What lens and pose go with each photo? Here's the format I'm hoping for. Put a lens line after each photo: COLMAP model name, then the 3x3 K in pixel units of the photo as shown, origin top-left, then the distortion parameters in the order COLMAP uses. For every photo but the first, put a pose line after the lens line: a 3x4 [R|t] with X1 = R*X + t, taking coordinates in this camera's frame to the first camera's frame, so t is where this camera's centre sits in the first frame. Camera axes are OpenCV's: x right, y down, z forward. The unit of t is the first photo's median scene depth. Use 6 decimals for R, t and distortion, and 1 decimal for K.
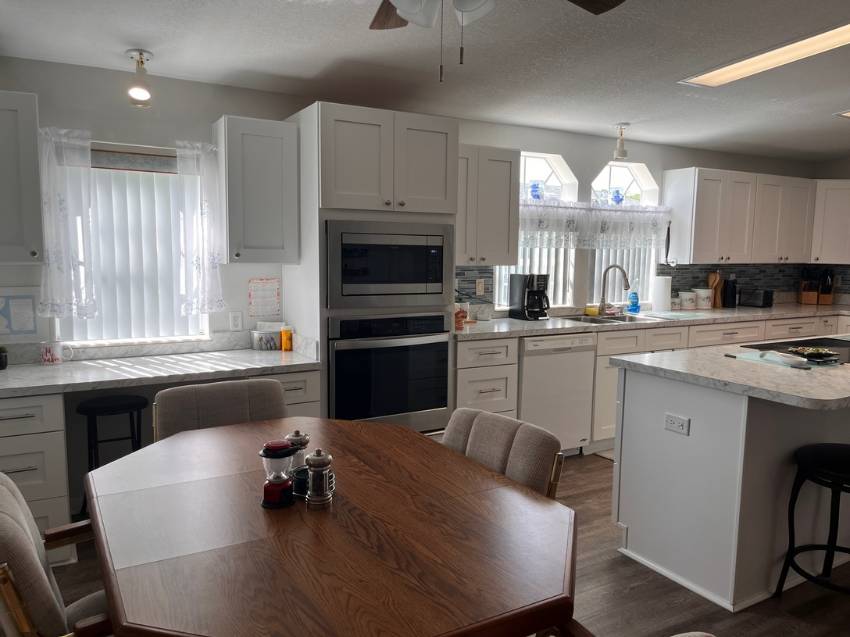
lens RADIAL K [[665.6, 0, 425.0], [0, 665.6, 318.5], [0, 0, 1]] dist [0.078309, -0.122839]
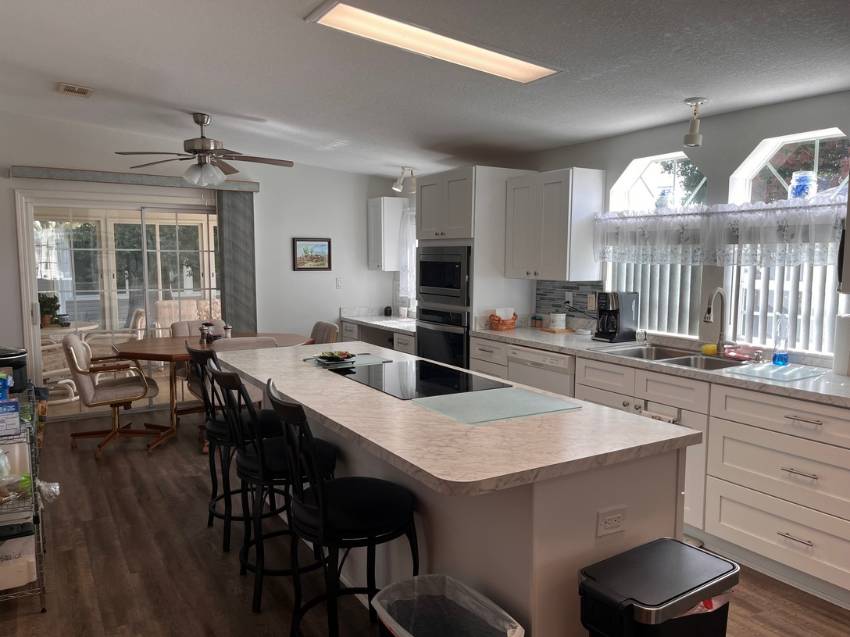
lens RADIAL K [[665.6, 0, 425.0], [0, 665.6, 318.5], [0, 0, 1]] dist [0.078309, -0.122839]
pose [[-0.016121, 0.076566, -0.996934, 2.444897], [-0.114955, 0.990310, 0.077916, -0.162900], [0.993240, 0.115859, -0.007163, 1.678564]]
